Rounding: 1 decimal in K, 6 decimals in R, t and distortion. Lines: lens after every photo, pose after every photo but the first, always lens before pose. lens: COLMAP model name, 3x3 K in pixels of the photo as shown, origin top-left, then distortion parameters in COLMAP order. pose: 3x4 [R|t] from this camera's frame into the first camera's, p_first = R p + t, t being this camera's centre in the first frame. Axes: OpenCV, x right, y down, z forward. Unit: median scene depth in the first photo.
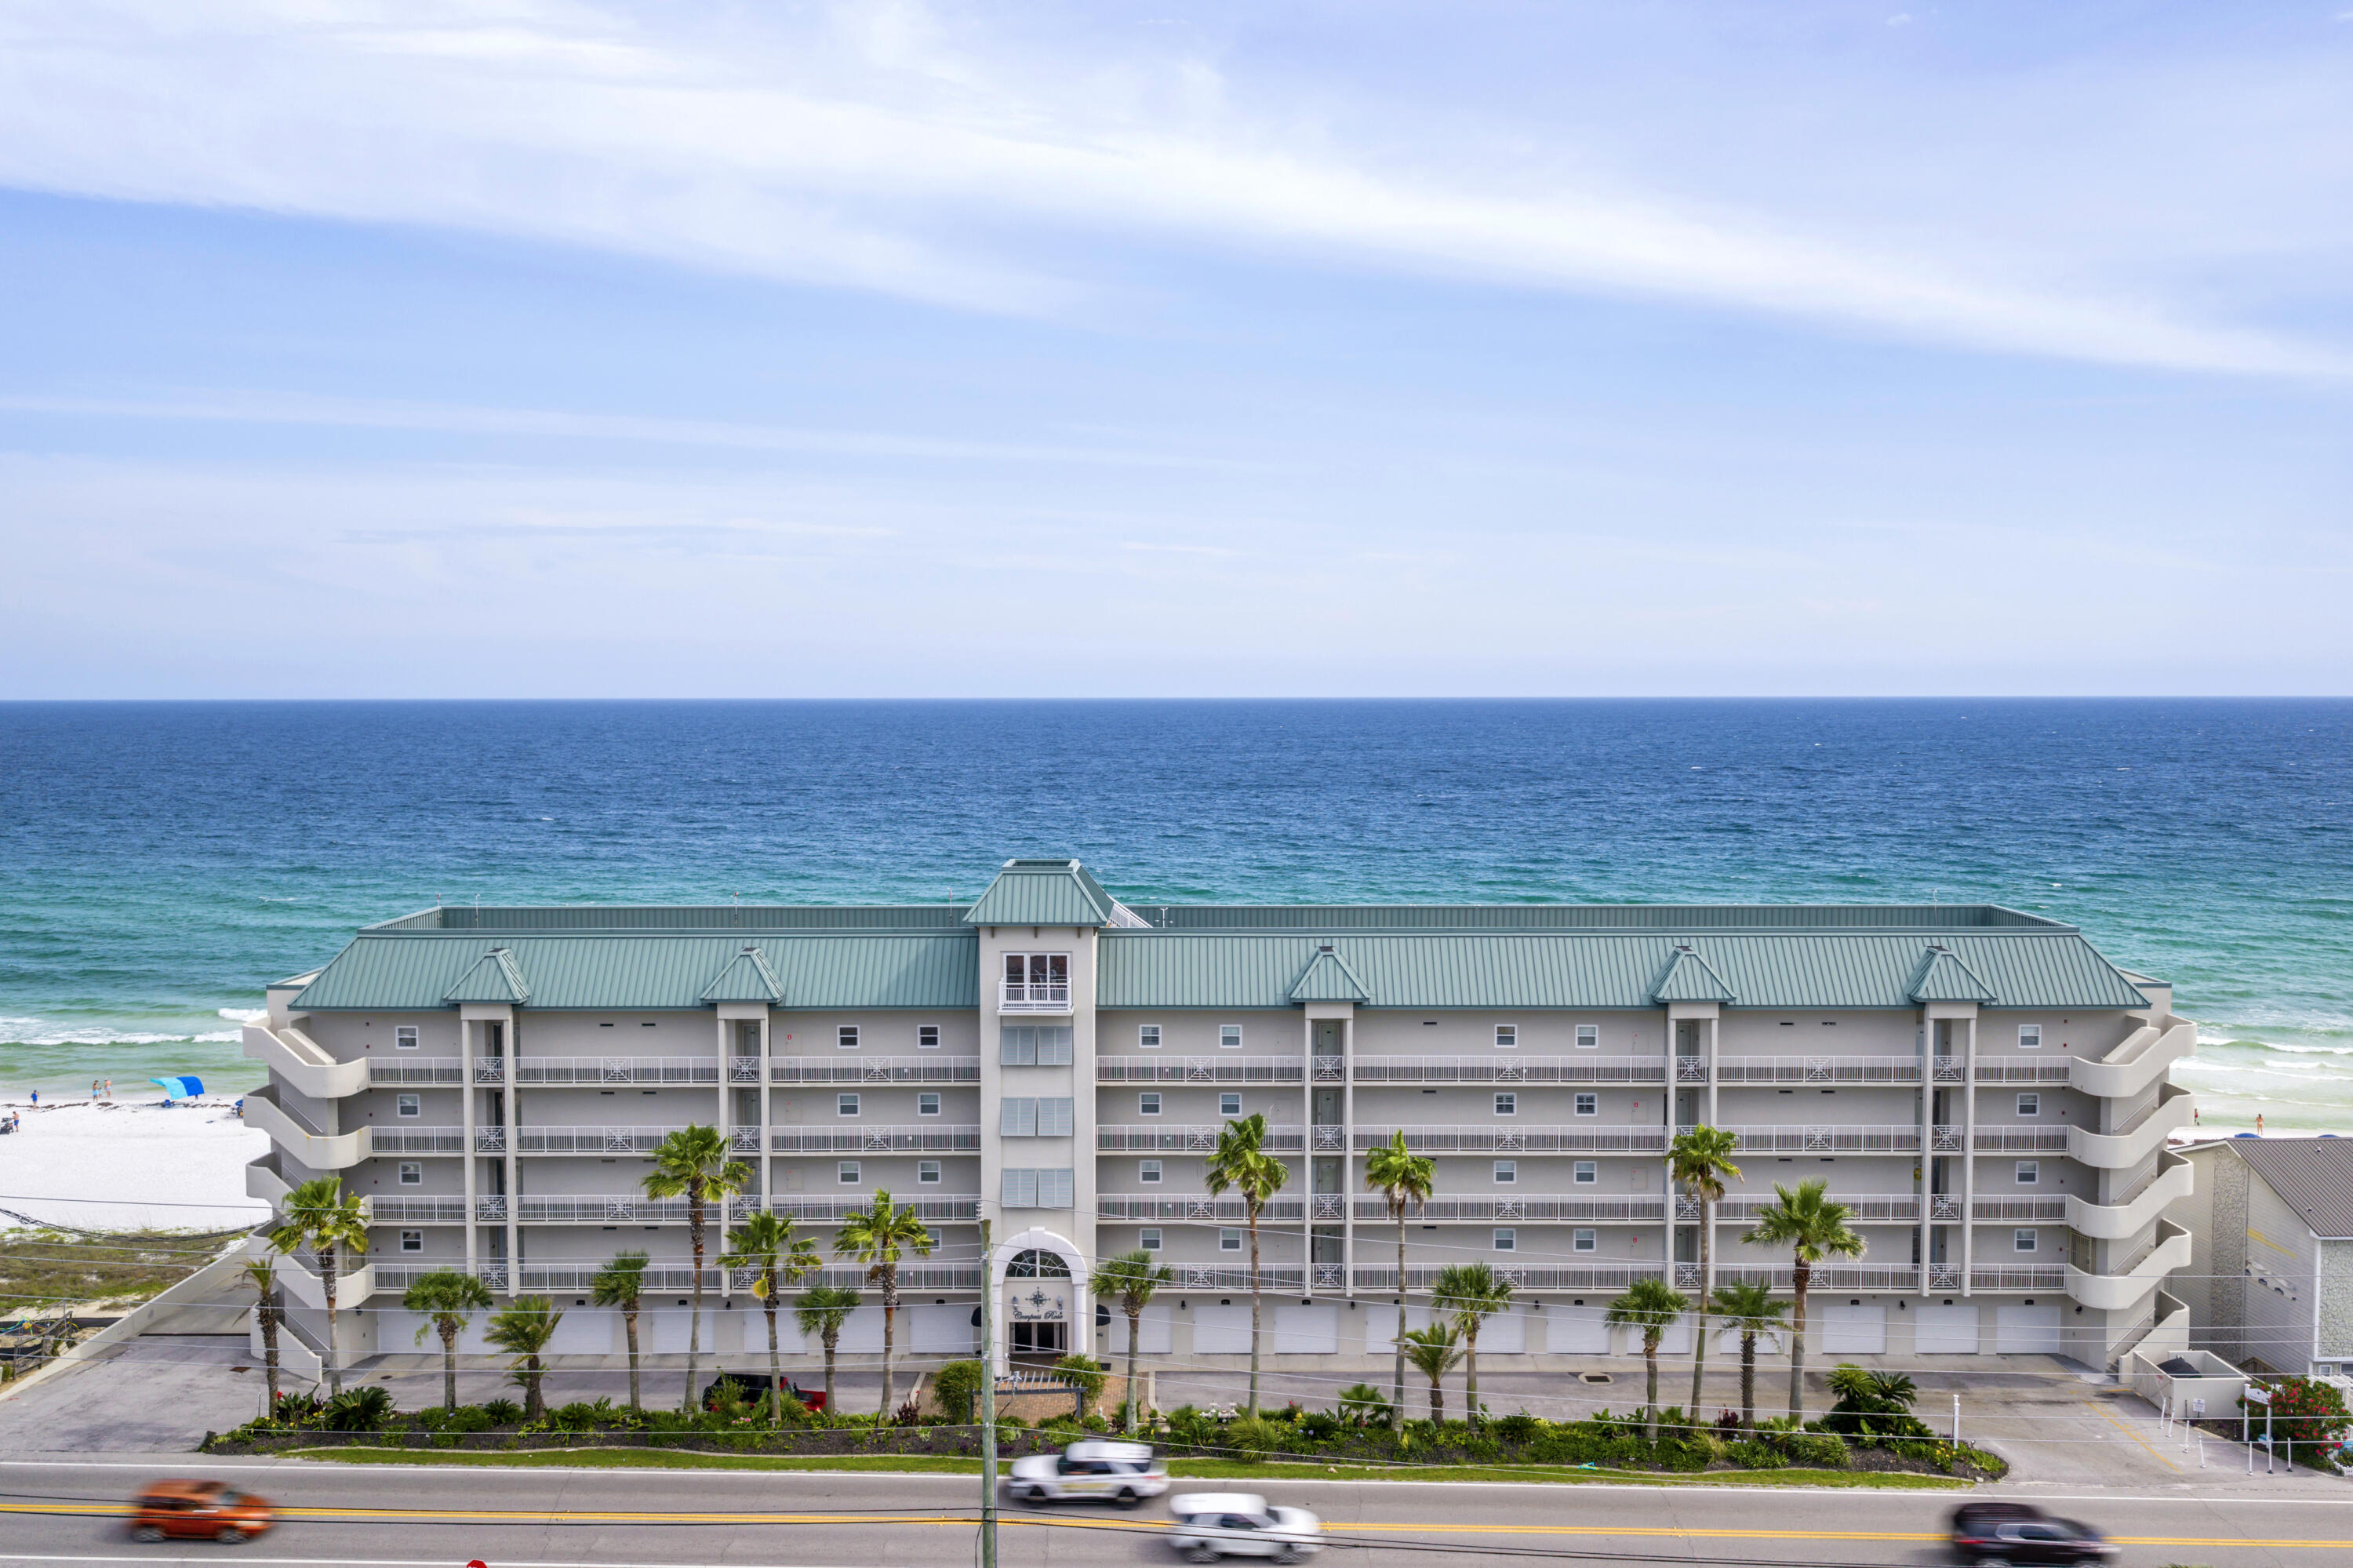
lens RADIAL K [[1937.6, 0, 1176.5], [0, 1937.6, 784.0], [0, 0, 1]] dist [0.020557, -0.041761]
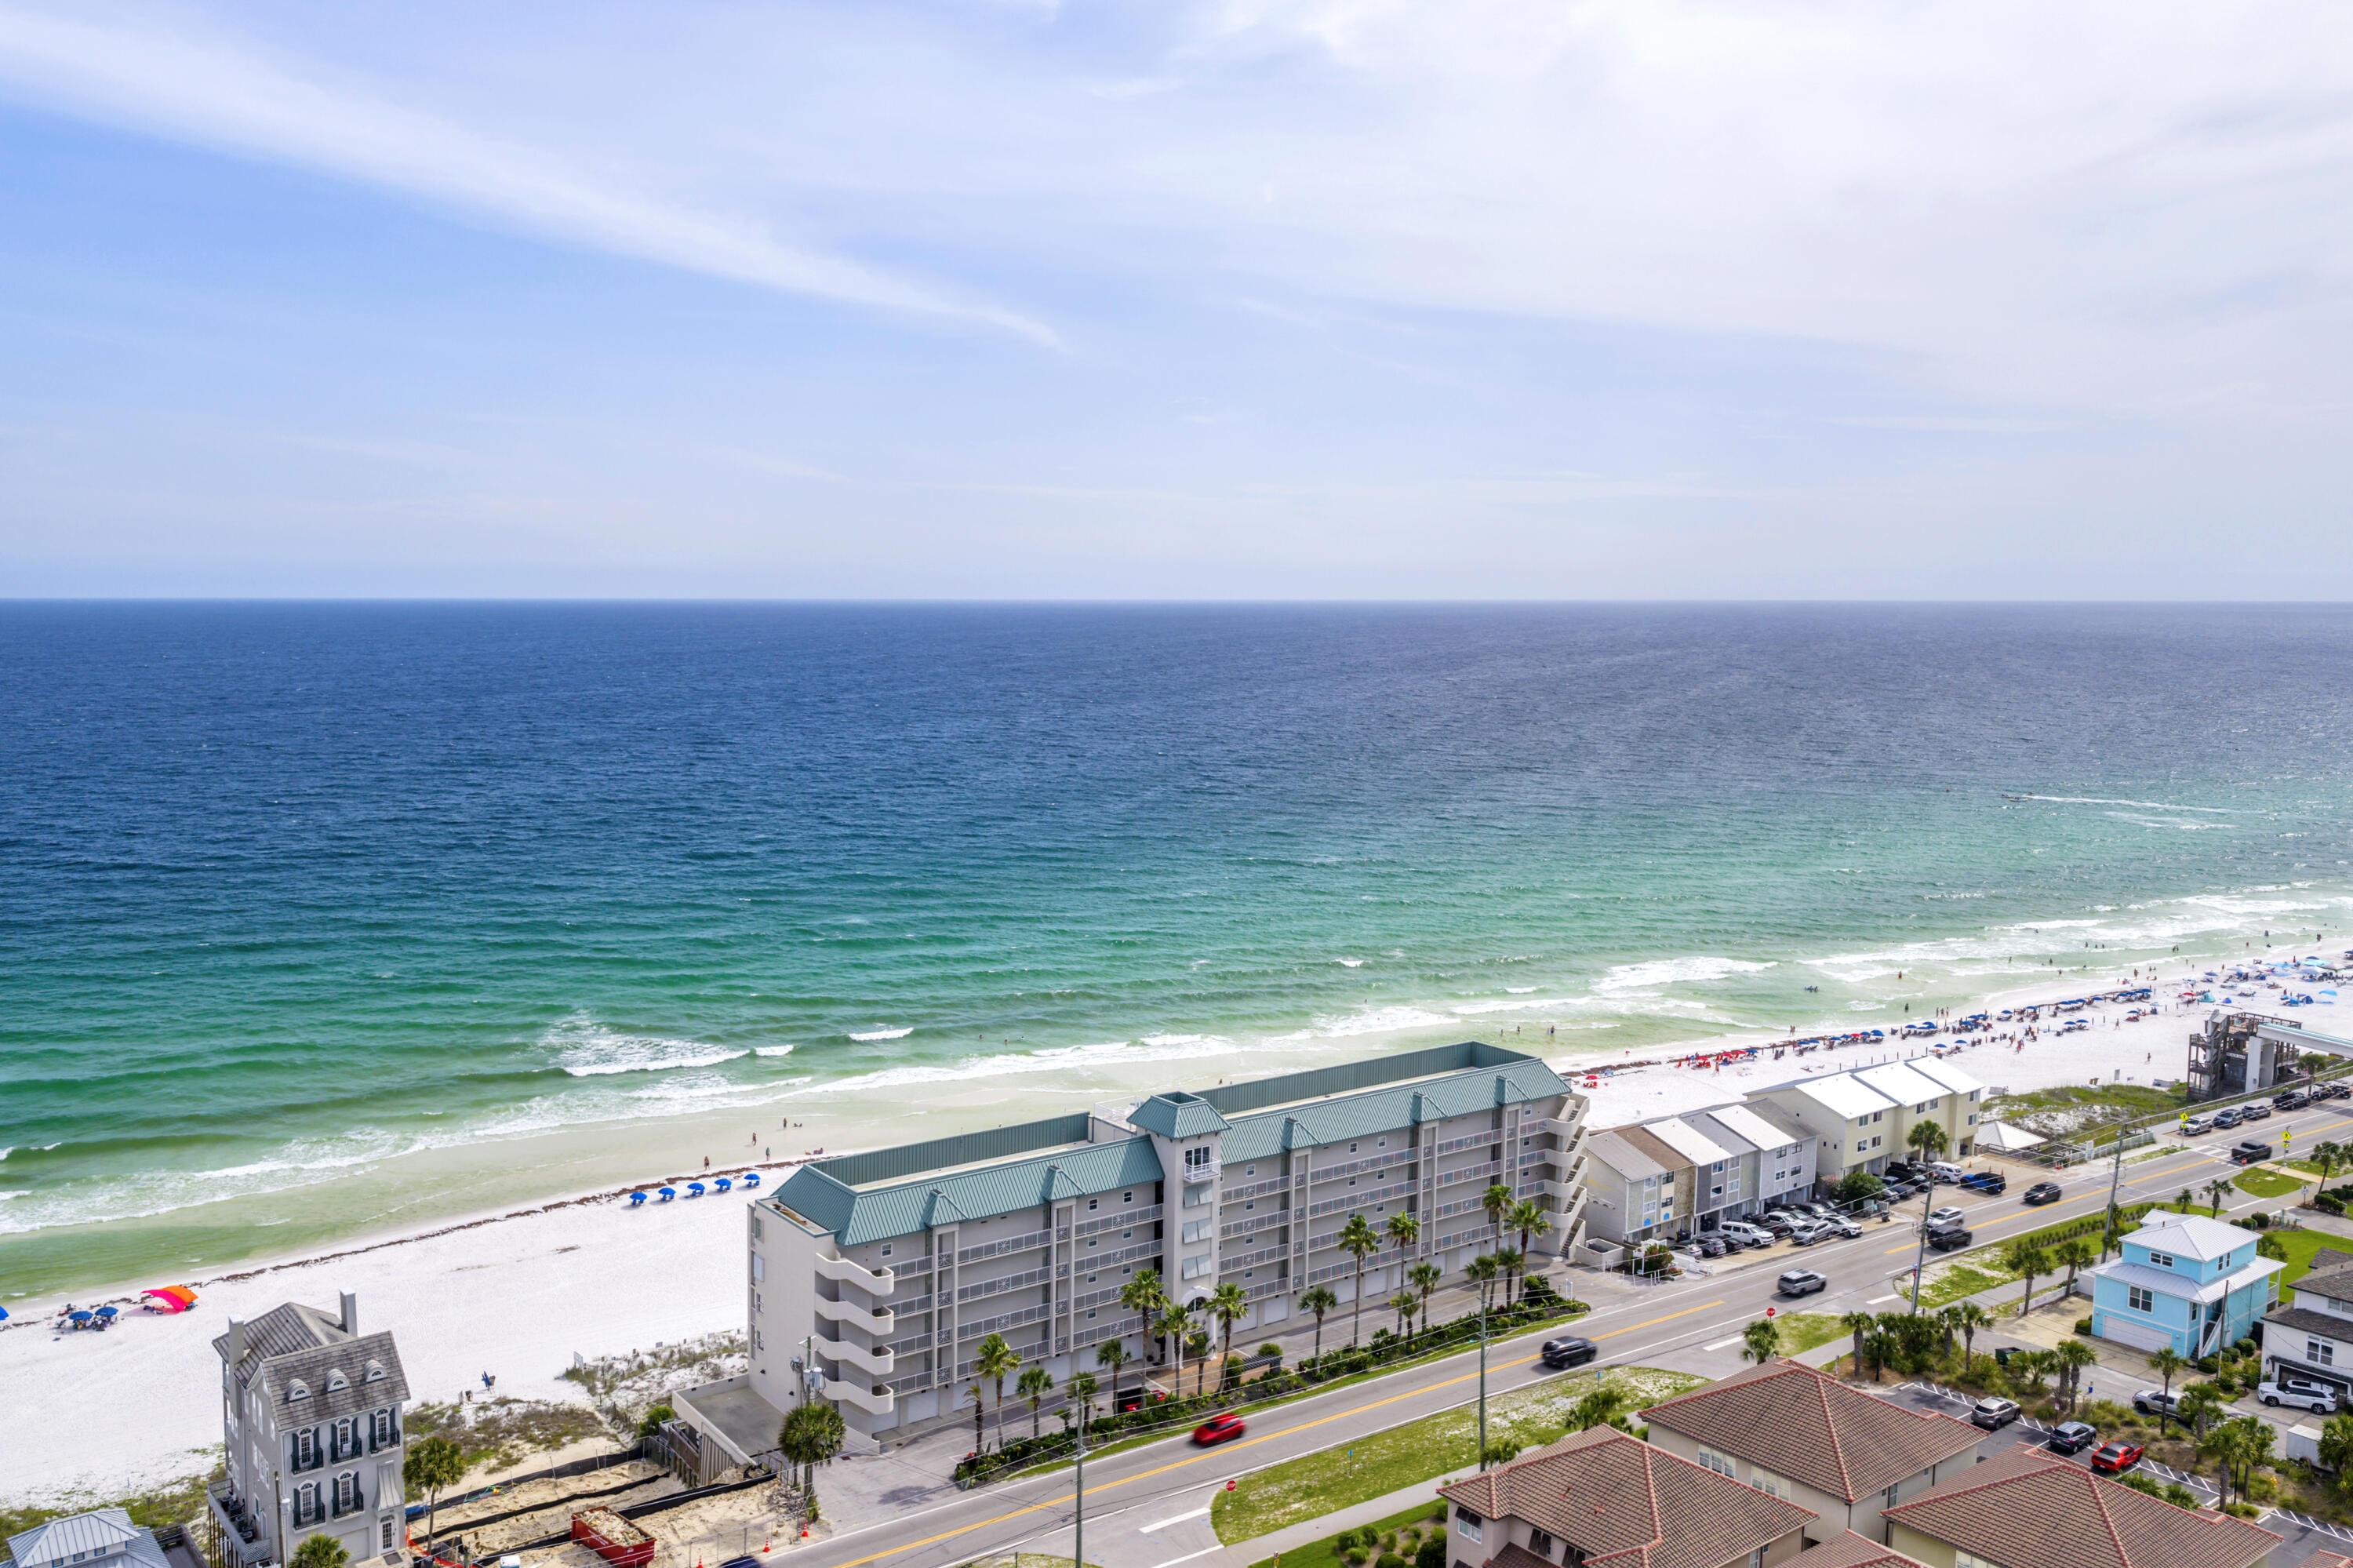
lens RADIAL K [[1930.3, 0, 1122.2], [0, 1930.3, 733.5], [0, 0, 1]] dist [0.005026, -0.002726]
pose [[0.810366, -0.033473, 0.584967, -1.272638], [0.021158, 0.999387, 0.027876, -0.392463], [-0.585542, -0.010213, 0.810578, -0.547414]]
